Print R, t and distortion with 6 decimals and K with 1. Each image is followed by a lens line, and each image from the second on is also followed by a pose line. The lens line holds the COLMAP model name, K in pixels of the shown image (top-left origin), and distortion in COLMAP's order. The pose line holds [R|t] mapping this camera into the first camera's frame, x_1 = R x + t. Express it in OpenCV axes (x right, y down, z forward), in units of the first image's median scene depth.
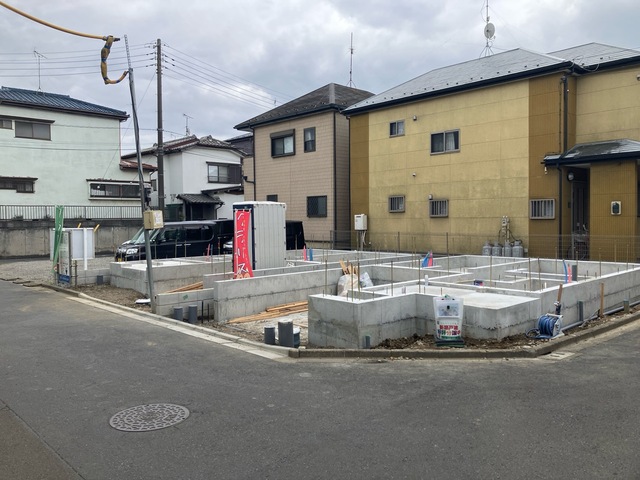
lens RADIAL K [[520.9, 0, 317.2], [0, 520.9, 235.0], [0, 0, 1]] dist [0.042575, -0.055143]
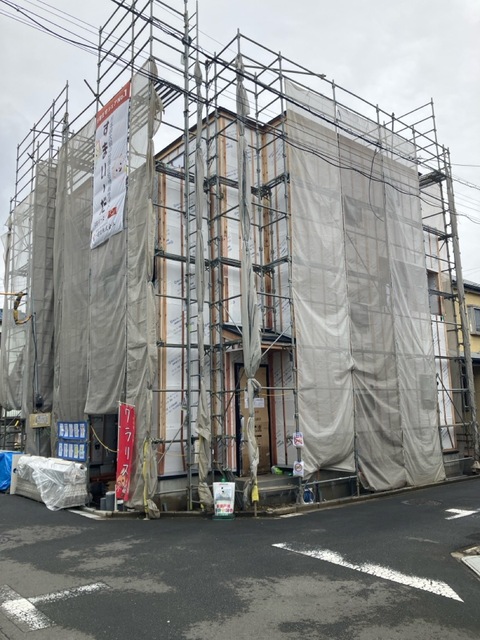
lens RADIAL K [[520.9, 0, 237.4], [0, 520.9, 322.1], [0, 0, 1]] dist [0.042575, -0.055143]
pose [[0.997583, -0.025323, -0.064714, 0.148746], [0.012321, 0.980941, -0.193915, -0.003917], [0.068391, 0.192649, 0.978882, -0.178510]]
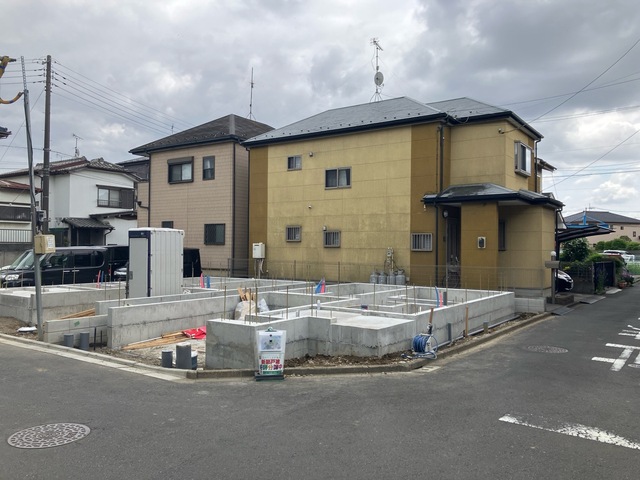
lens RADIAL K [[520.9, 0, 322.9], [0, 520.9, 238.3], [0, 0, 1]] dist [0.042575, -0.055143]
pose [[0.978280, 0.023873, 0.205907, -0.004027], [-0.013679, 0.998616, -0.050791, 0.001482], [-0.206835, 0.046871, 0.977252, -0.034403]]
